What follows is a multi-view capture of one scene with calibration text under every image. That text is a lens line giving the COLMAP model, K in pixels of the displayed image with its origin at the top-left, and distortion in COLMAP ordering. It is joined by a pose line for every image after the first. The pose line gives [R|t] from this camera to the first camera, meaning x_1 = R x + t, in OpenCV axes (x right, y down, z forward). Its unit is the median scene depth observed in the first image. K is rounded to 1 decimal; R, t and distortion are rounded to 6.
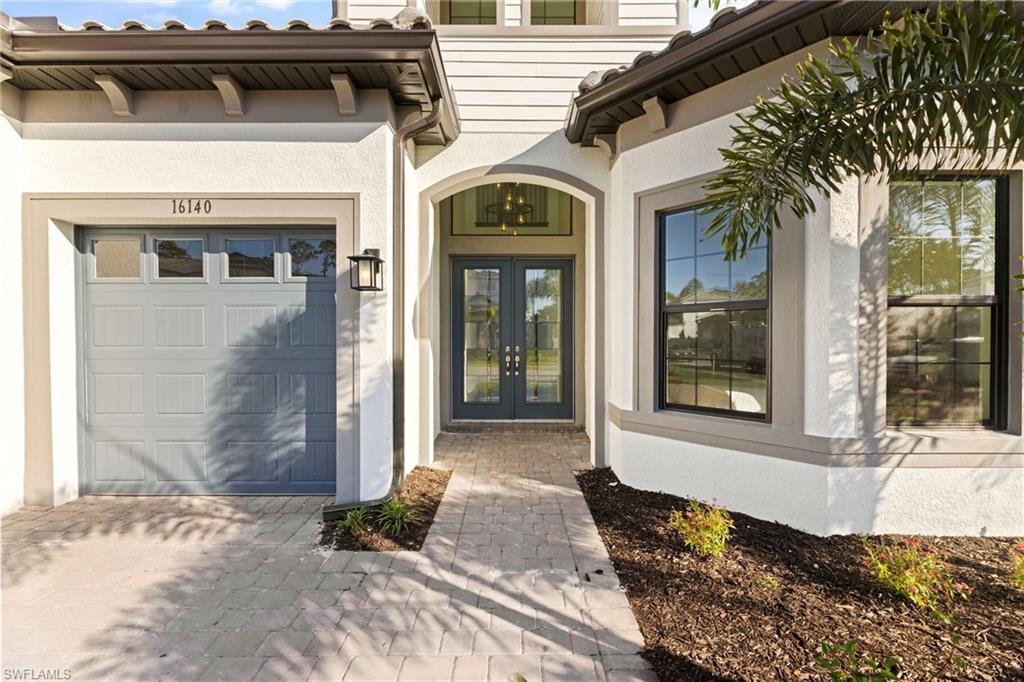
lens RADIAL K [[413.0, 0, 506.2], [0, 413.0, 338.4], [0, 0, 1]] dist [0.000982, 0.000189]
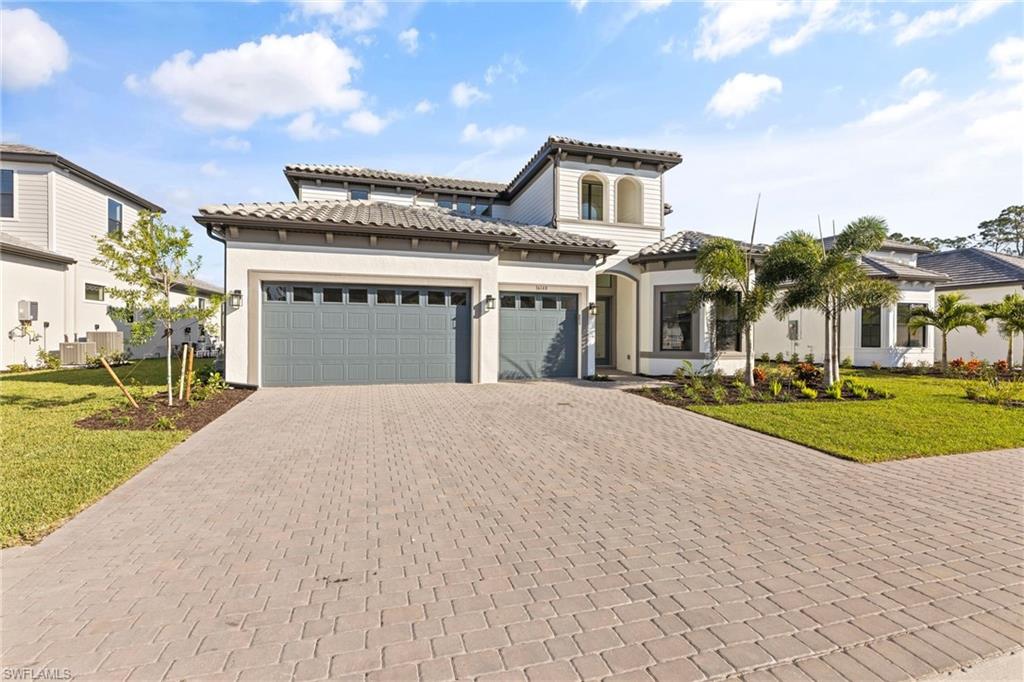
lens RADIAL K [[452.8, 0, 507.3], [0, 452.8, 336.1], [0, 0, 1]] dist [0.001258, 0.000407]
pose [[0.963560, 0.007462, 0.267390, -1.845593], [-0.005505, 0.999952, -0.008065, 0.091289], [-0.267437, 0.006299, 0.963555, -2.247074]]
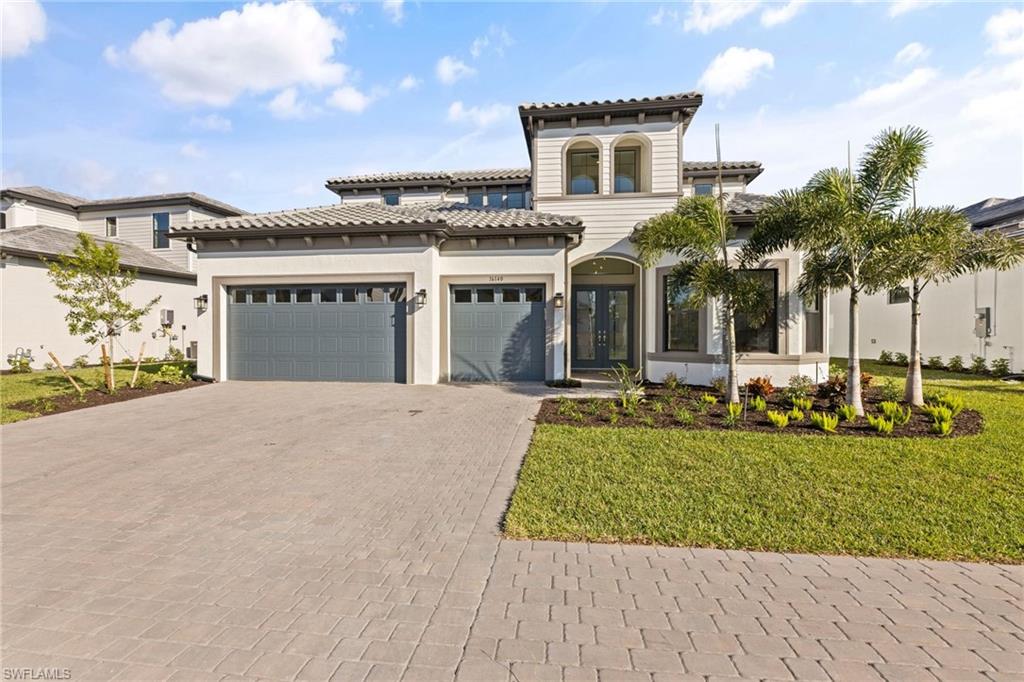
lens RADIAL K [[452.8, 0, 507.3], [0, 452.8, 336.1], [0, 0, 1]] dist [0.001258, 0.000407]
pose [[0.990741, 0.003108, -0.135733, -0.231390], [-0.003374, 0.999993, -0.001726, 0.084492], [0.135727, 0.002168, 0.990744, -2.001507]]
